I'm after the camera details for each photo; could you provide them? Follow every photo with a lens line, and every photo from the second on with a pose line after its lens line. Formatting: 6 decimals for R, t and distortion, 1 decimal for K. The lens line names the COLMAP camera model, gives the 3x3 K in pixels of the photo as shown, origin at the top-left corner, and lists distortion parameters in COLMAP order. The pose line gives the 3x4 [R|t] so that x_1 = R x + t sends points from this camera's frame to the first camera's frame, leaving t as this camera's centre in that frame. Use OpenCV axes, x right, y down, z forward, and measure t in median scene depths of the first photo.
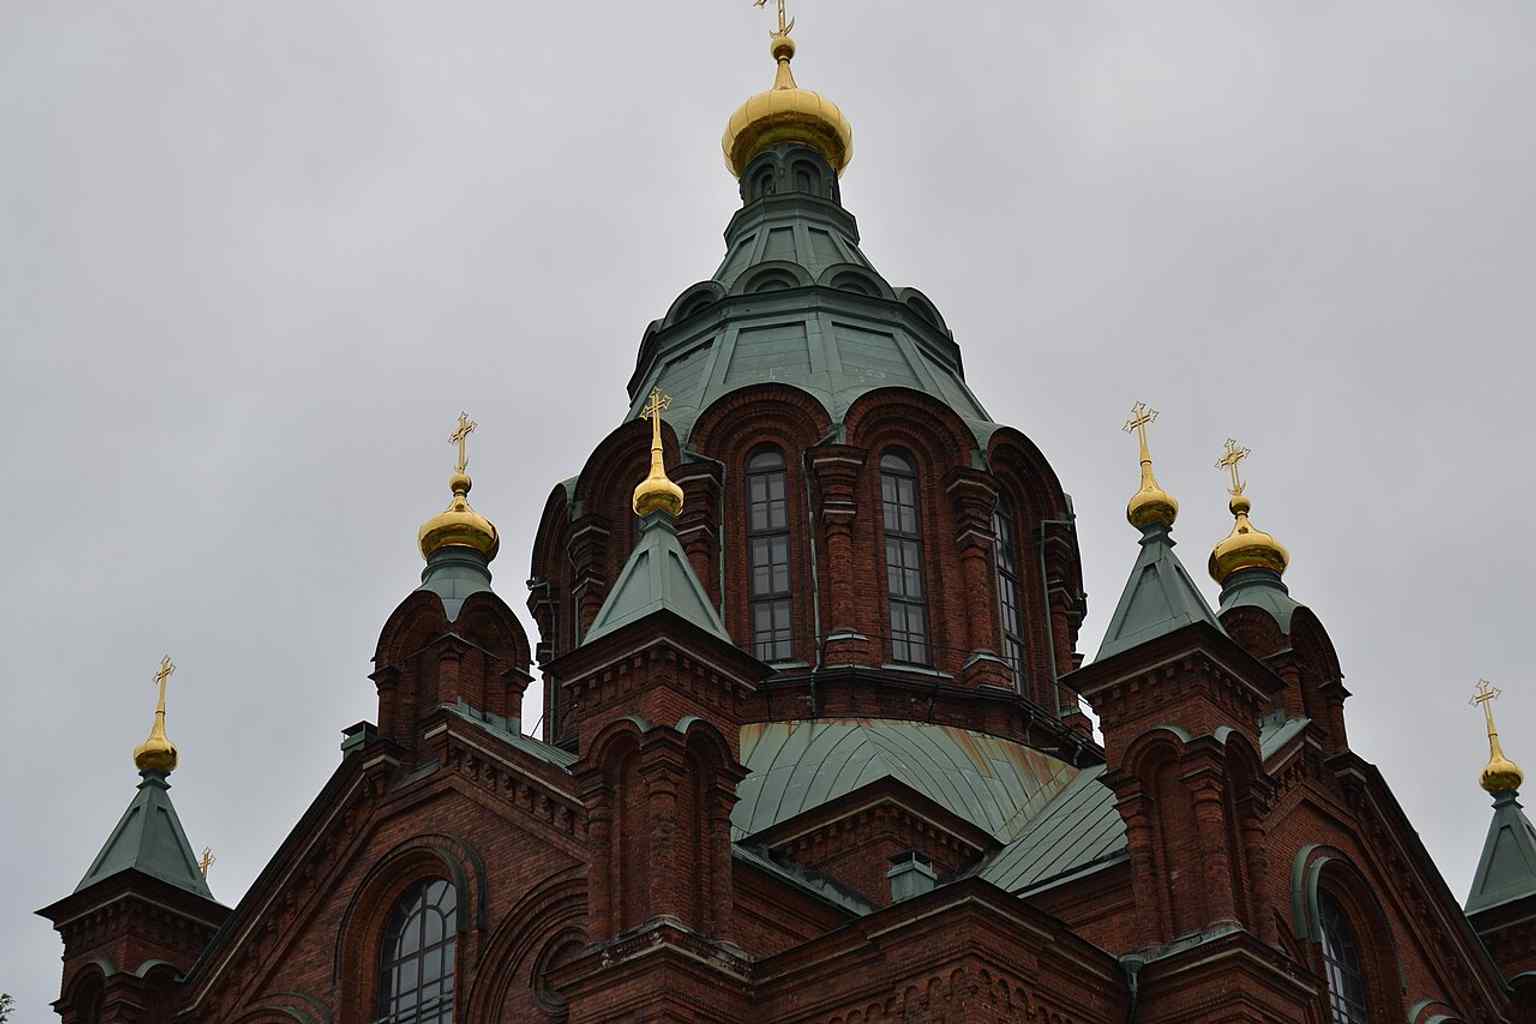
lens RADIAL K [[2559.3, 0, 839.7], [0, 2559.3, 517.3], [0, 0, 1]] dist [-0.220328, 0.865585]
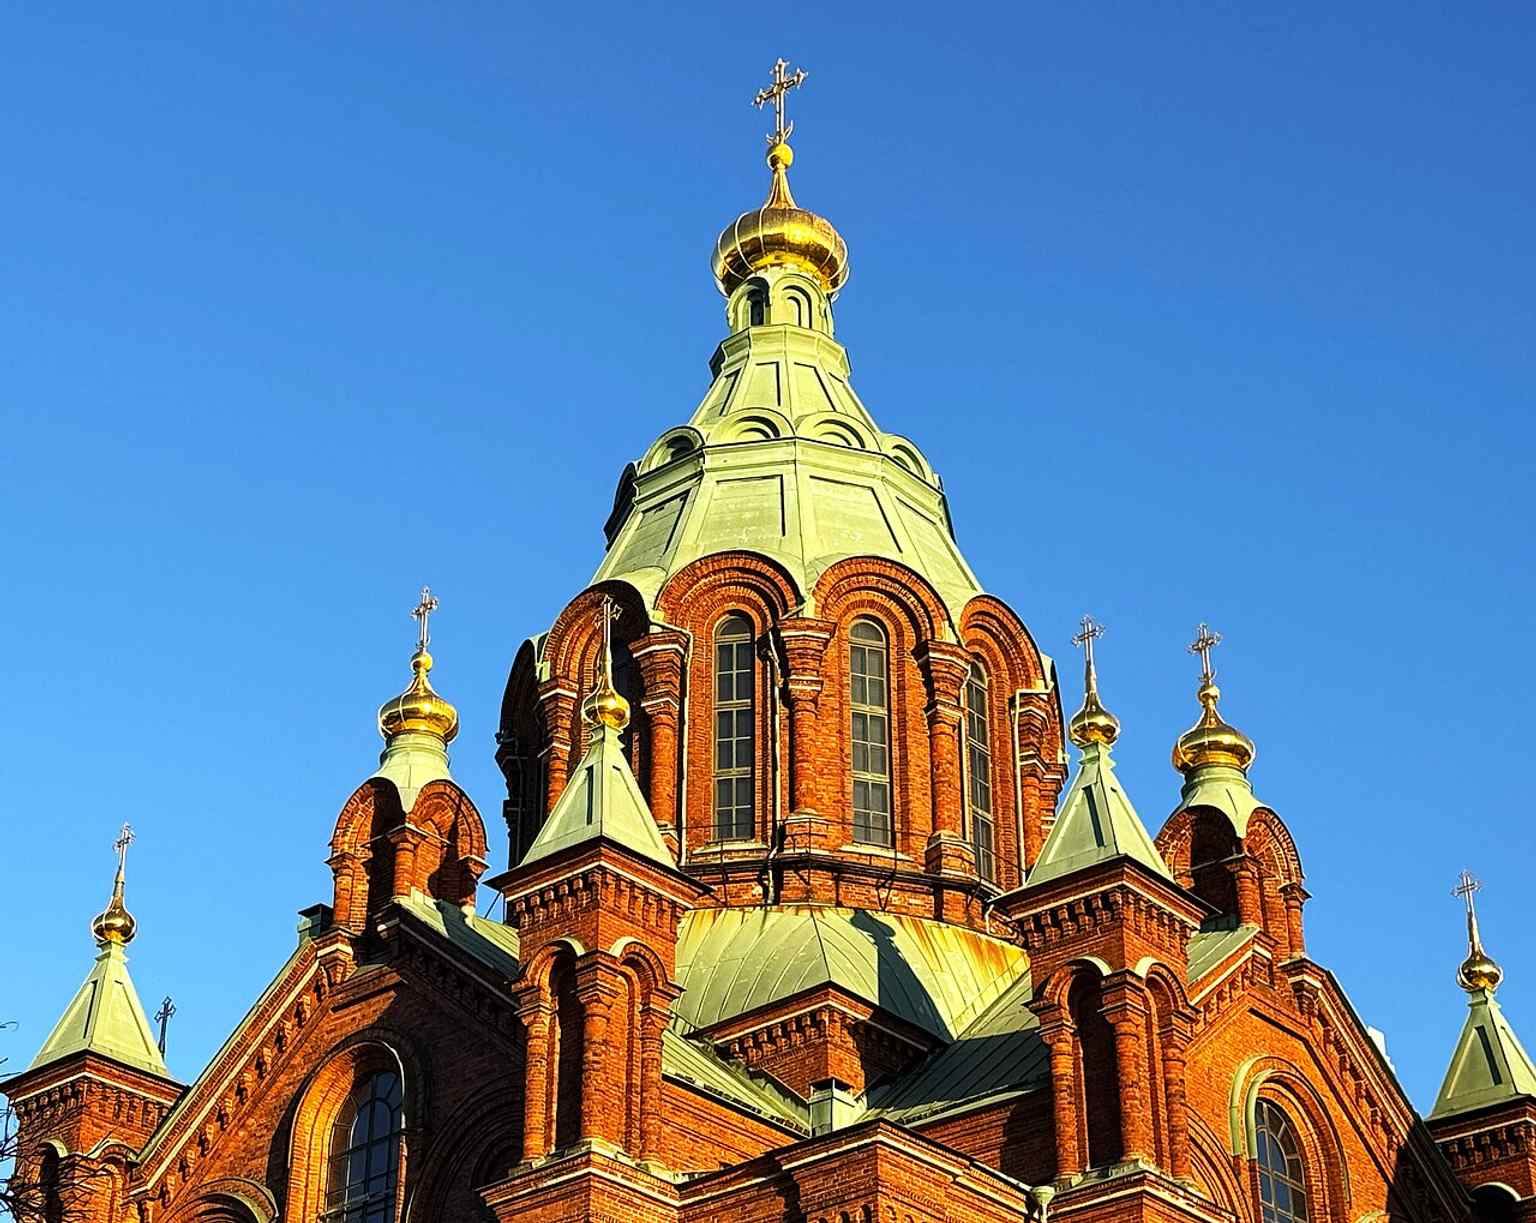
lens RADIAL K [[2954.8, 0, 768.0], [0, 2954.8, 611.5], [0, 0, 1]] dist [0.003905, -0.012605]
pose [[0.998485, 0.018625, -0.051786, 0.051246], [-0.016314, 0.998867, 0.044702, -0.095138], [0.052560, -0.043789, 0.997657, -0.165104]]
